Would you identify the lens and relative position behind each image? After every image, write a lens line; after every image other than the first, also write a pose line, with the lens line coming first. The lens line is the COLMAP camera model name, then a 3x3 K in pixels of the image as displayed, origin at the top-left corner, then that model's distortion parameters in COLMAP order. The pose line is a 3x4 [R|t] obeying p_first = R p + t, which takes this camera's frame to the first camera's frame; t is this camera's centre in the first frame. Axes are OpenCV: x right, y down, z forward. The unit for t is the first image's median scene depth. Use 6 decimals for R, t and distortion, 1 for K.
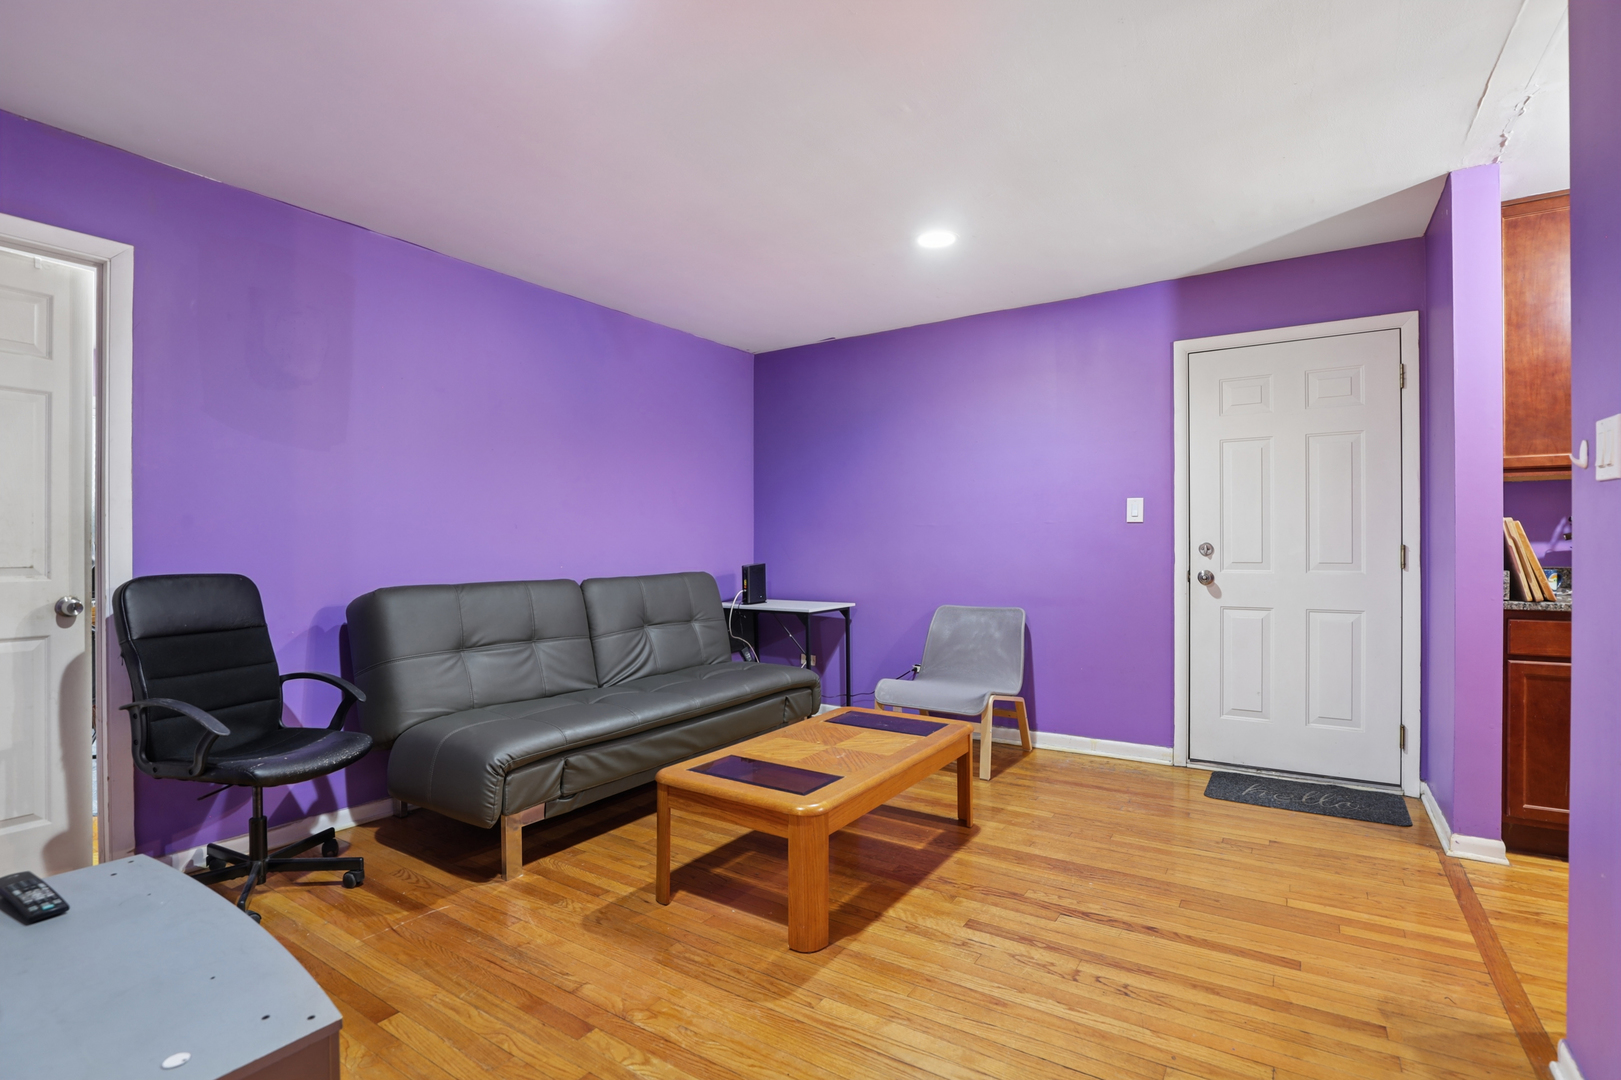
lens RADIAL K [[787.2, 0, 803.1], [0, 787.2, 545.2], [0, 0, 1]] dist [-0.029736, 0.007082]
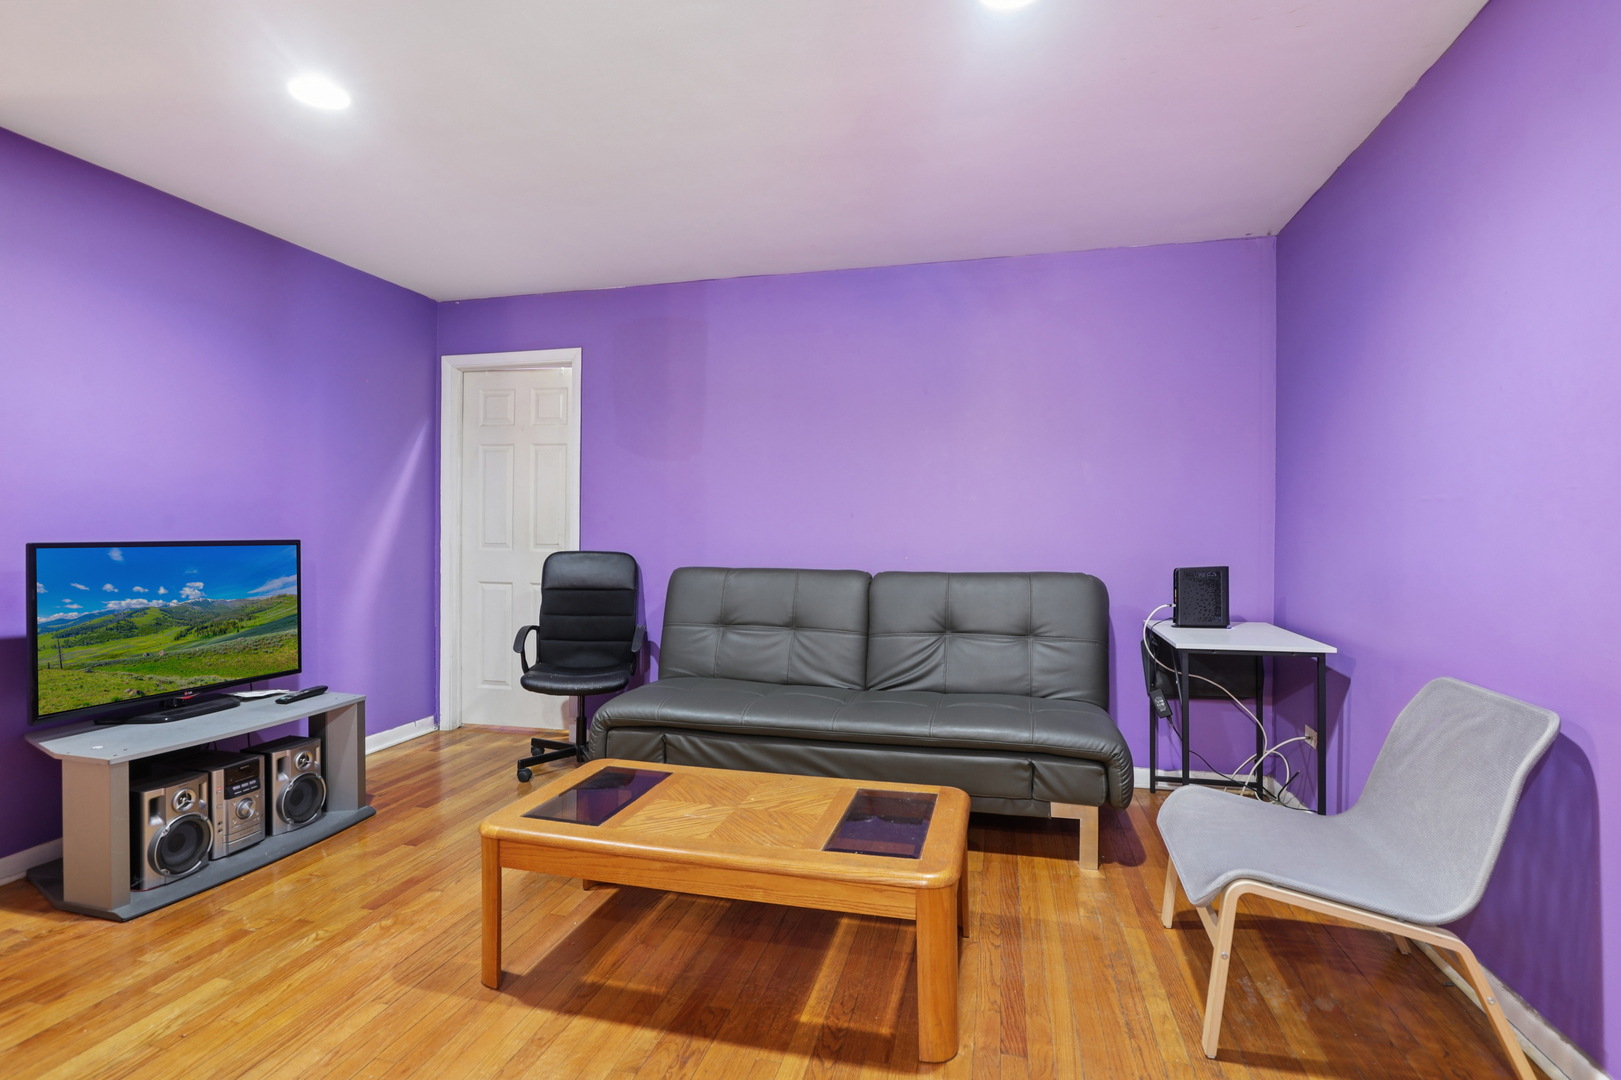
lens RADIAL K [[787.2, 0, 783.3], [0, 787.2, 534.5], [0, 0, 1]] dist [-0.029736, 0.007082]
pose [[0.312755, 0.005564, -0.949817, 0.794066], [-0.007210, 0.999968, 0.003483, -0.004348], [0.949806, 0.005759, 0.312786, 0.850499]]
